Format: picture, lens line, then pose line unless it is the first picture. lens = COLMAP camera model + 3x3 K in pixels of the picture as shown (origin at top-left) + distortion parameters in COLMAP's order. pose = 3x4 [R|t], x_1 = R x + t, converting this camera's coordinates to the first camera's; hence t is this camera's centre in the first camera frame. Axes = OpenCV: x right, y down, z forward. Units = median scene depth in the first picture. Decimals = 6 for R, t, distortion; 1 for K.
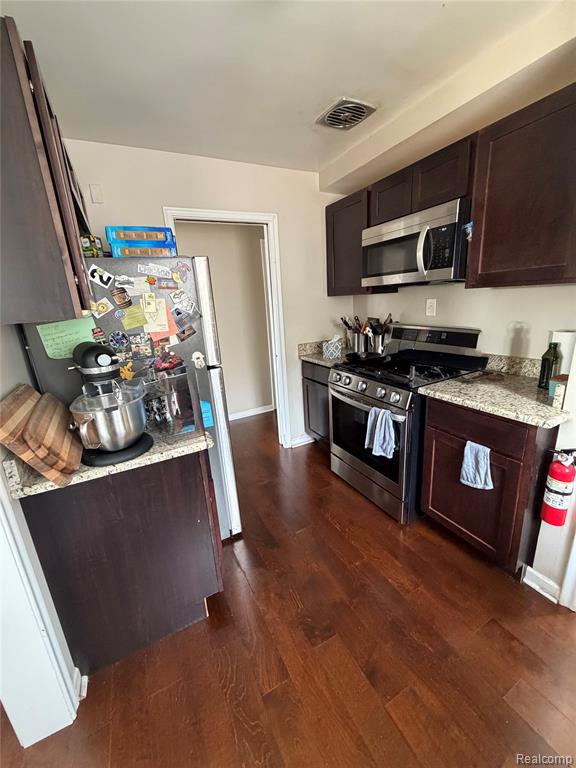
lens RADIAL K [[307.1, 0, 283.4], [0, 307.1, 381.9], [0, 0, 1]] dist [0.001031, 0.000151]
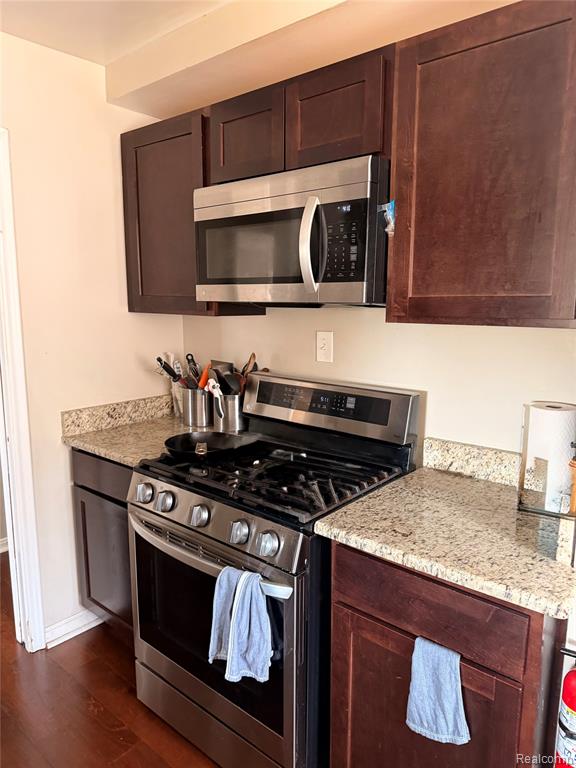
lens RADIAL K [[538.2, 0, 288.0], [0, 538.2, 384.0], [0, 0, 1]] dist [0.049239, -0.002488]
pose [[0.923675, 0.005442, 0.383138, 0.071492], [0.040457, 0.992925, -0.111639, -0.088874], [-0.381035, 0.118619, 0.916920, 0.199832]]
